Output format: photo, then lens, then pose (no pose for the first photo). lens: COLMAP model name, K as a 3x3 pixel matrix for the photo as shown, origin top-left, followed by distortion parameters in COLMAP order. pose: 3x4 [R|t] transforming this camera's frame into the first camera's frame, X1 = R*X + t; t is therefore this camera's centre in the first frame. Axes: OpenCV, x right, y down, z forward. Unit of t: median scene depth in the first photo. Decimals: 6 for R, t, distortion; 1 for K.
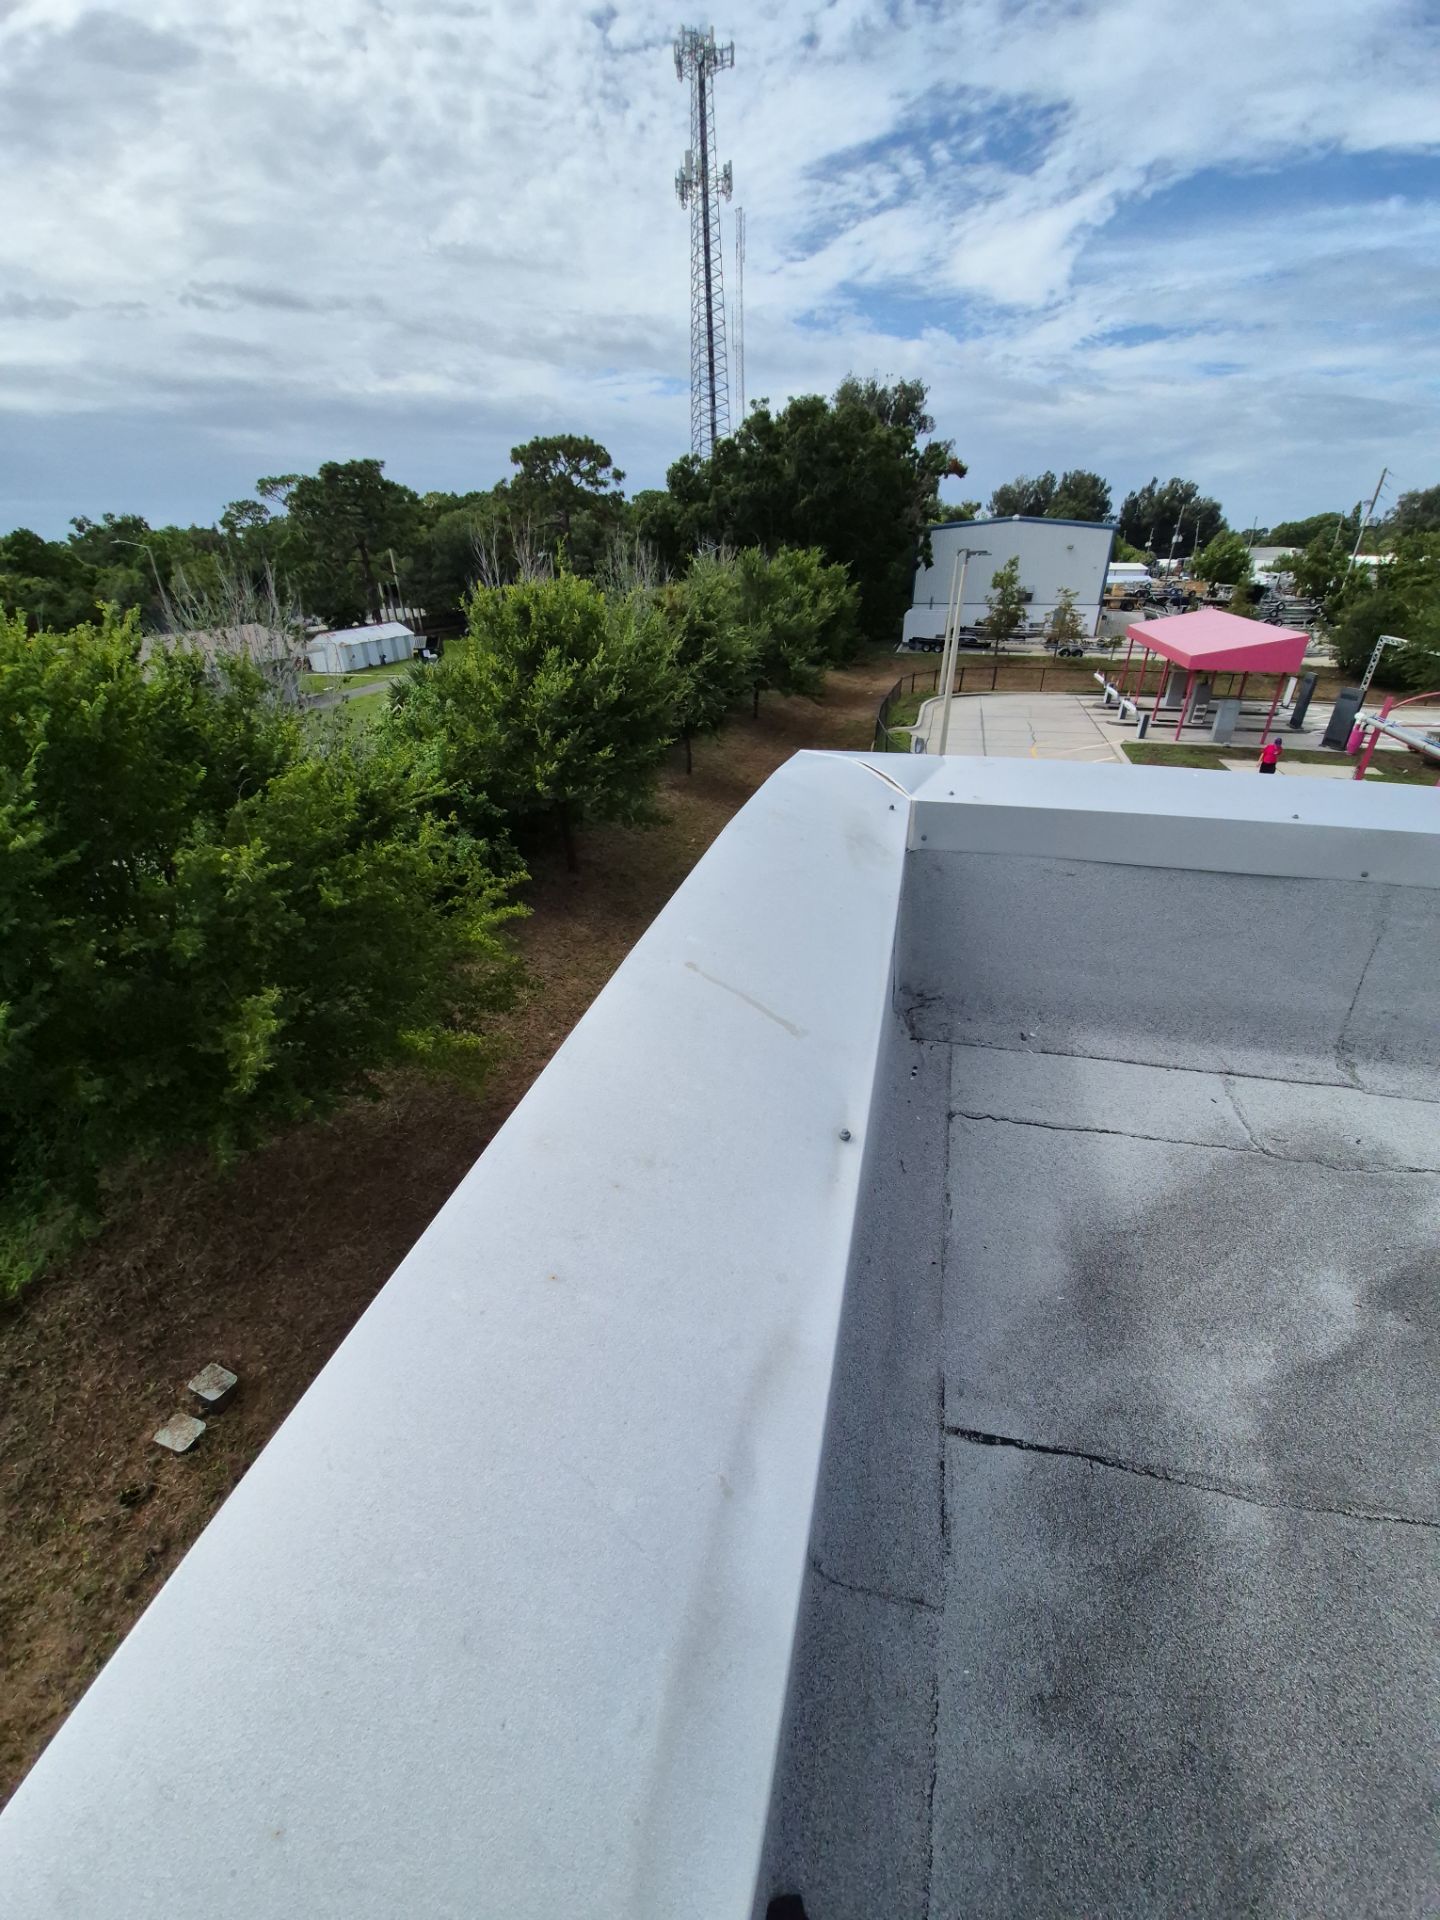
lens RADIAL K [[758.7, 0, 730.2], [0, 758.7, 1003.7], [0, 0, 1]] dist [-0.010717, -0.000274]
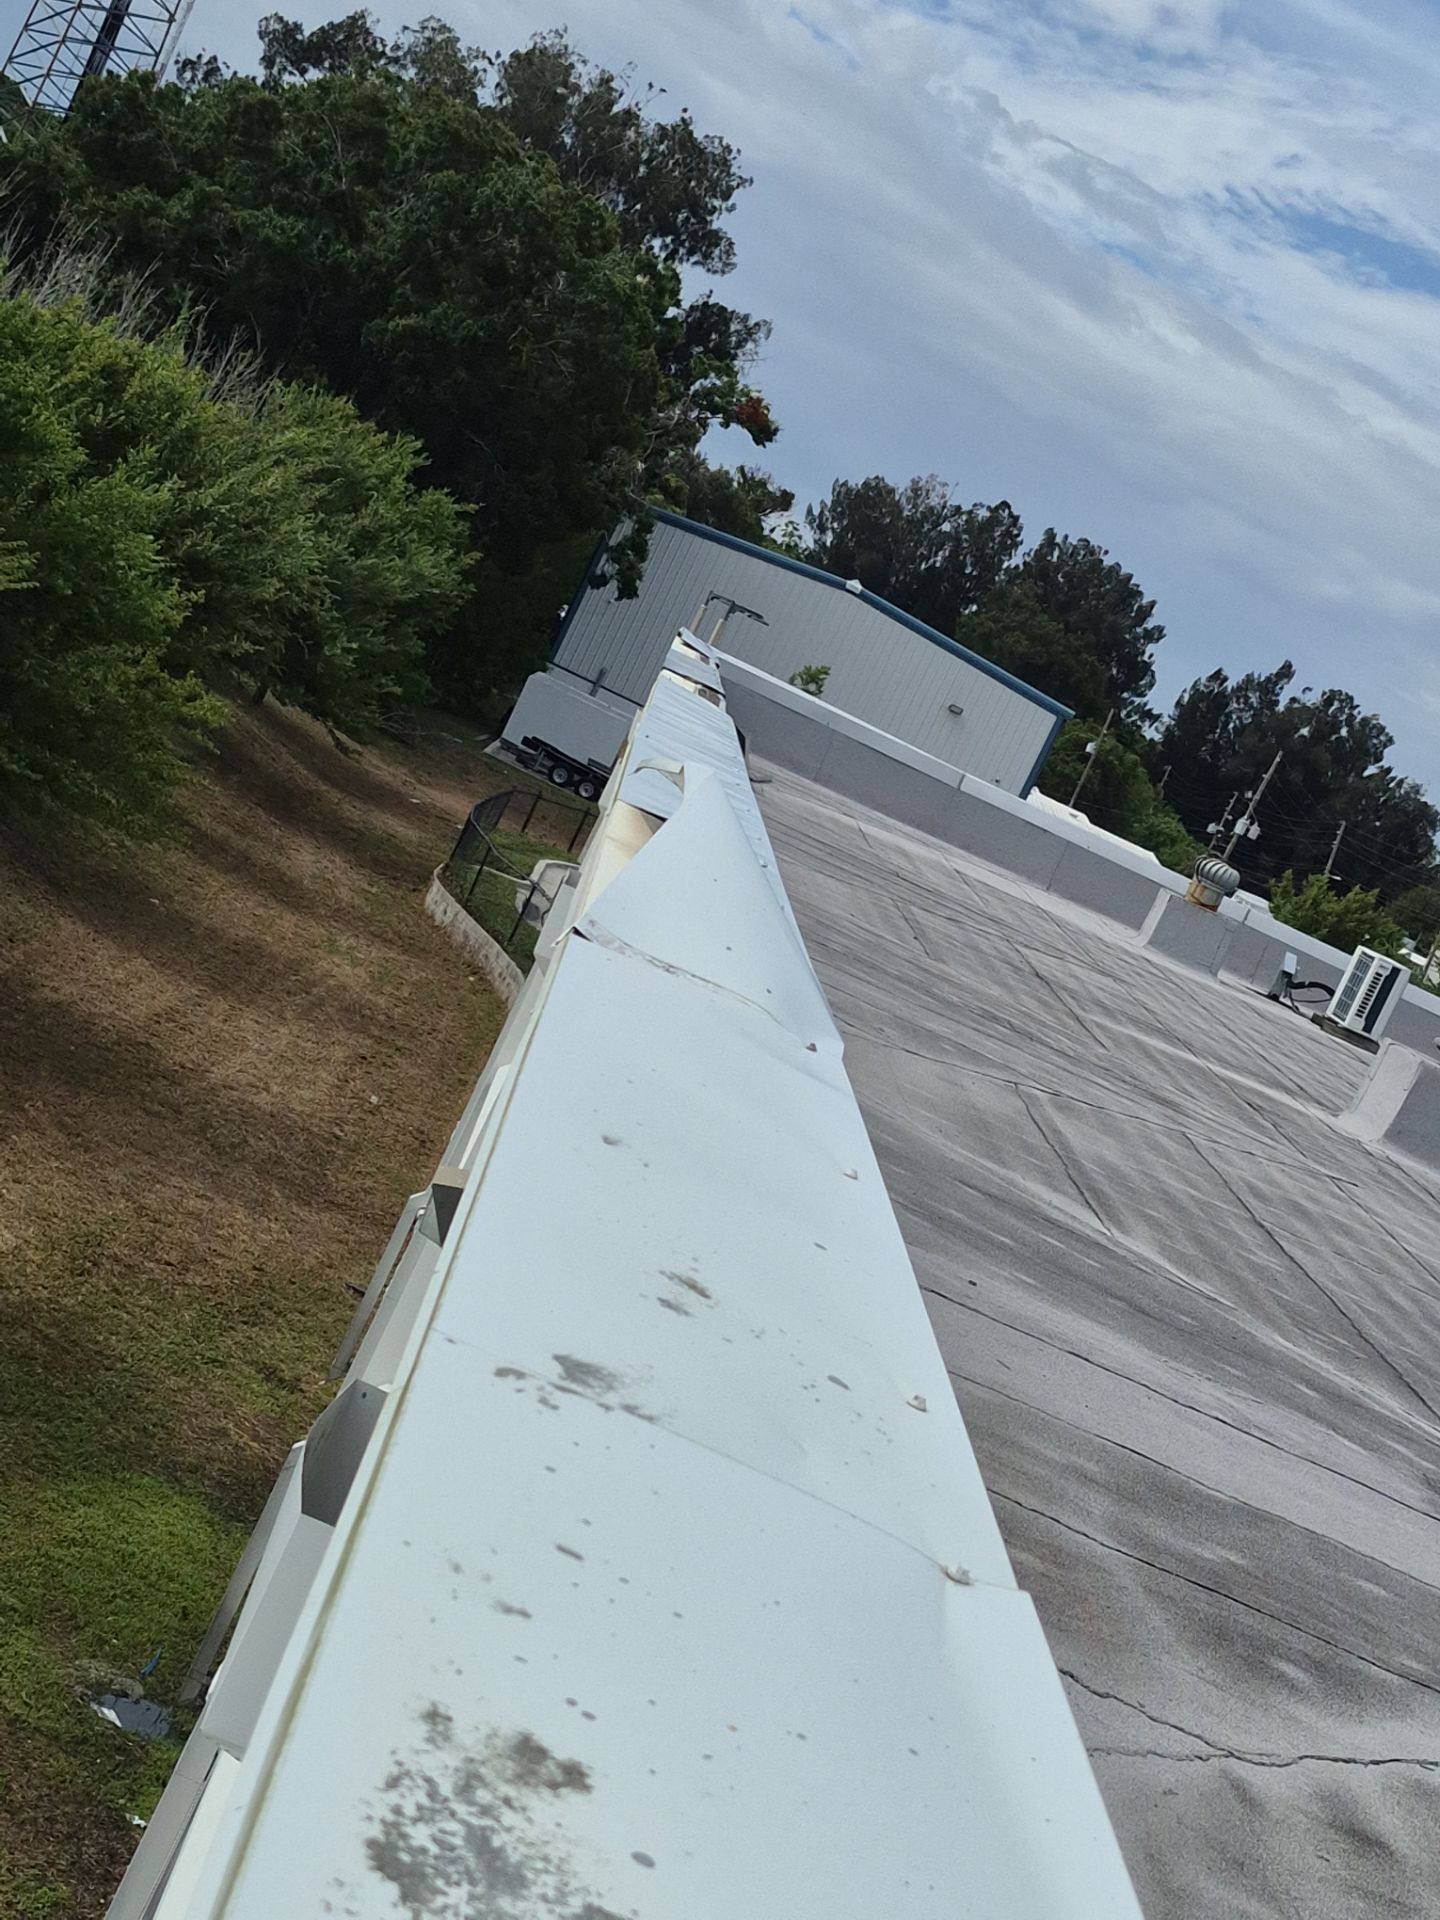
lens RADIAL K [[3243.2, 0, 720.0], [0, 3243.2, 960.0], [0, 0, 1]] dist [0.246558, 0.131967]
pose [[0.866890, 0.393196, 0.306429, -0.149186], [-0.254830, 0.877854, -0.405505, 0.280272], [-0.428443, 0.273440, 0.861201, -0.455807]]
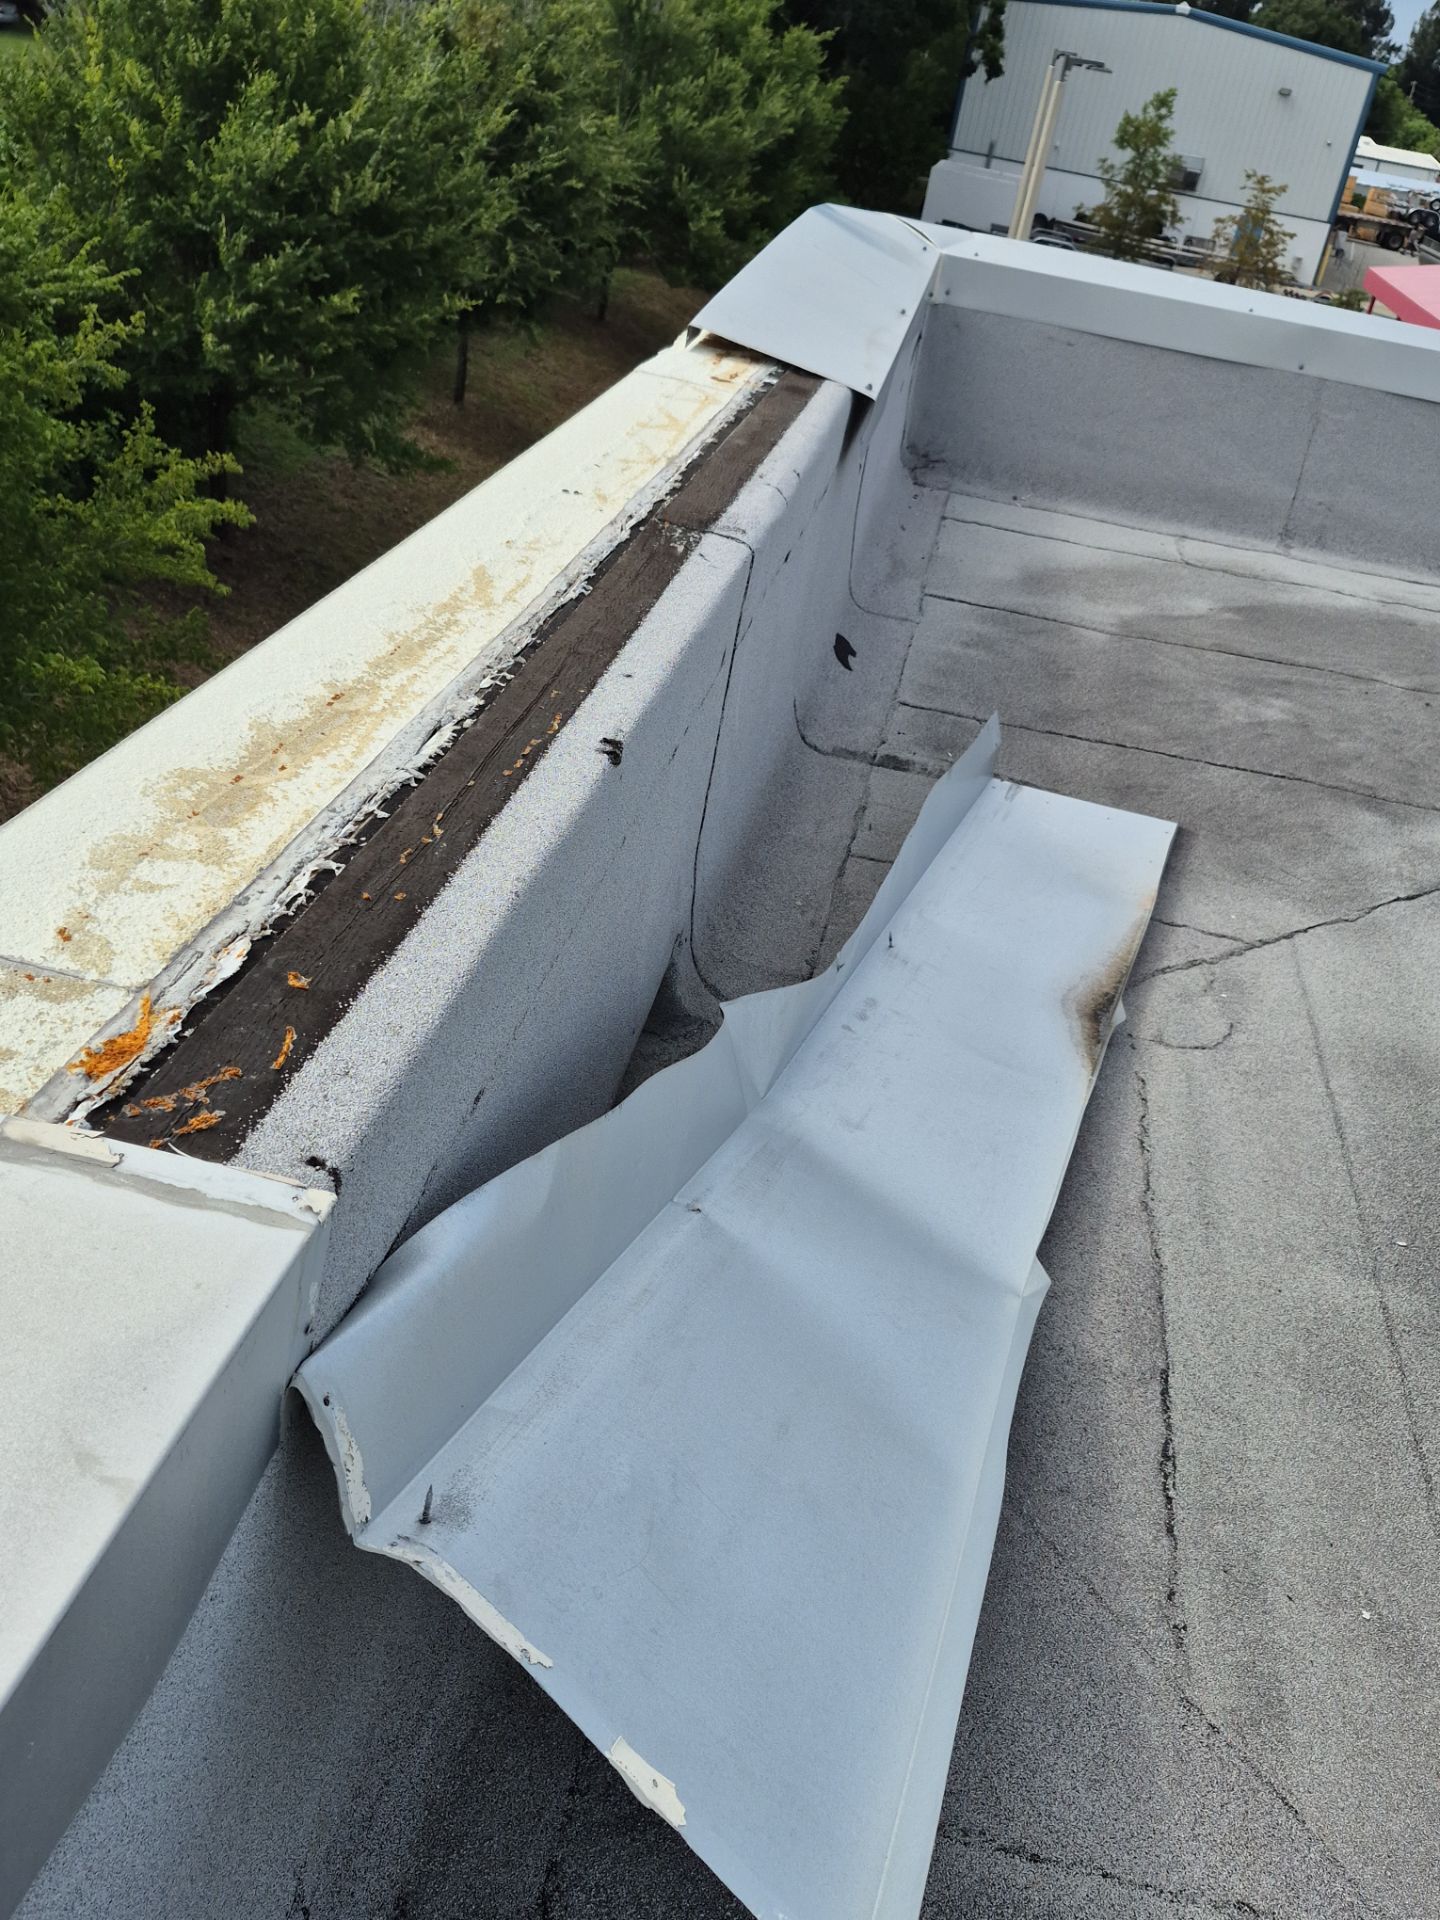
lens RADIAL K [[1789.6, 0, 720.0], [0, 1789.6, 960.0], [0, 0, 1]] dist [0.069886, -0.064296]
pose [[0.979838, 0.120770, 0.159161, -0.016498], [-0.114425, 0.992248, -0.048477, 0.041658], [-0.163782, 0.029288, 0.986062, -0.068083]]
